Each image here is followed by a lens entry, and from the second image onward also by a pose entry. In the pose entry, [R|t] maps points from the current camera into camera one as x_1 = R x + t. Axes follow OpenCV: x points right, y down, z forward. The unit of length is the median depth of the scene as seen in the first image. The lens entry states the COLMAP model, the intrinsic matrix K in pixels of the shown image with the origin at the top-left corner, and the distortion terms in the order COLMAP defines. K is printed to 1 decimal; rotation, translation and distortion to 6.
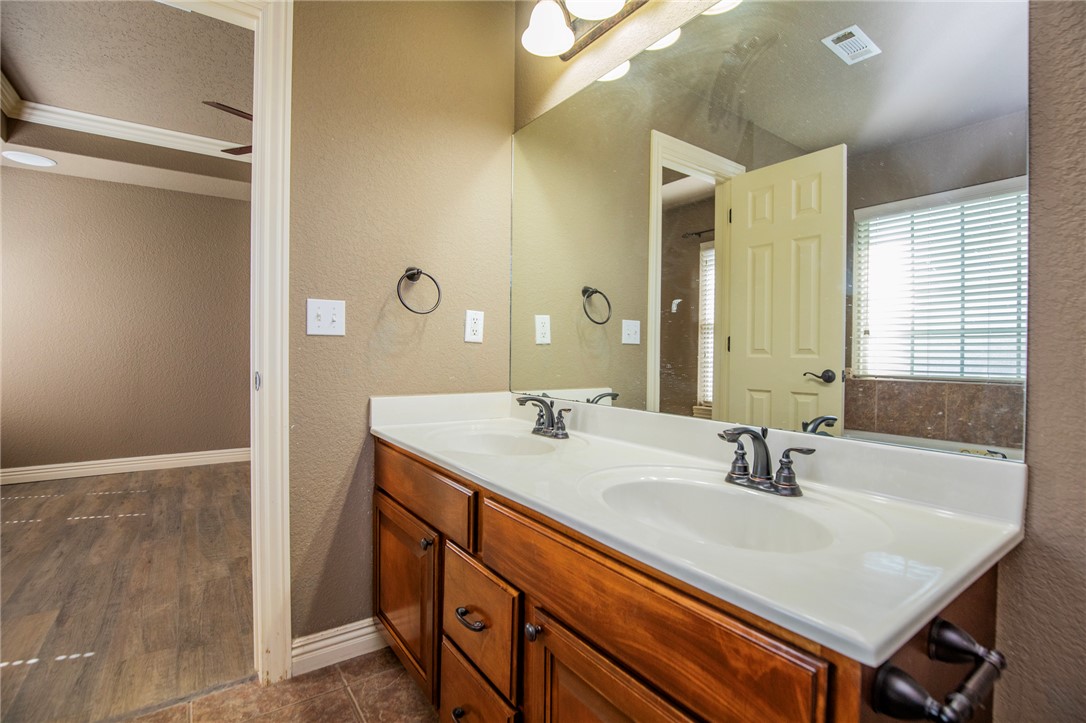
lens RADIAL K [[509.1, 0, 557.9], [0, 509.1, 359.7], [0, 0, 1]] dist [-0.028844, -0.000175]
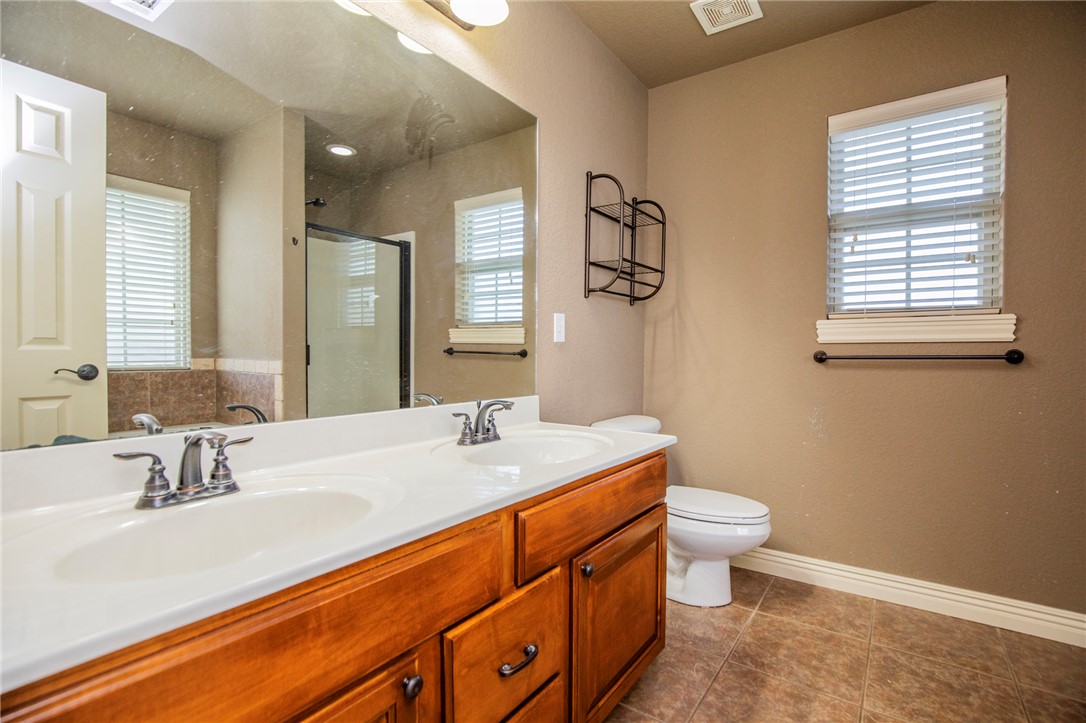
lens RADIAL K [[509.1, 0, 557.9], [0, 509.1, 359.7], [0, 0, 1]] dist [-0.028844, -0.000175]
pose [[-0.318738, -0.033814, 0.947240, -0.634713], [0.004687, 0.999295, 0.037249, -0.018351], [-0.947831, 0.016313, -0.318355, 0.771807]]
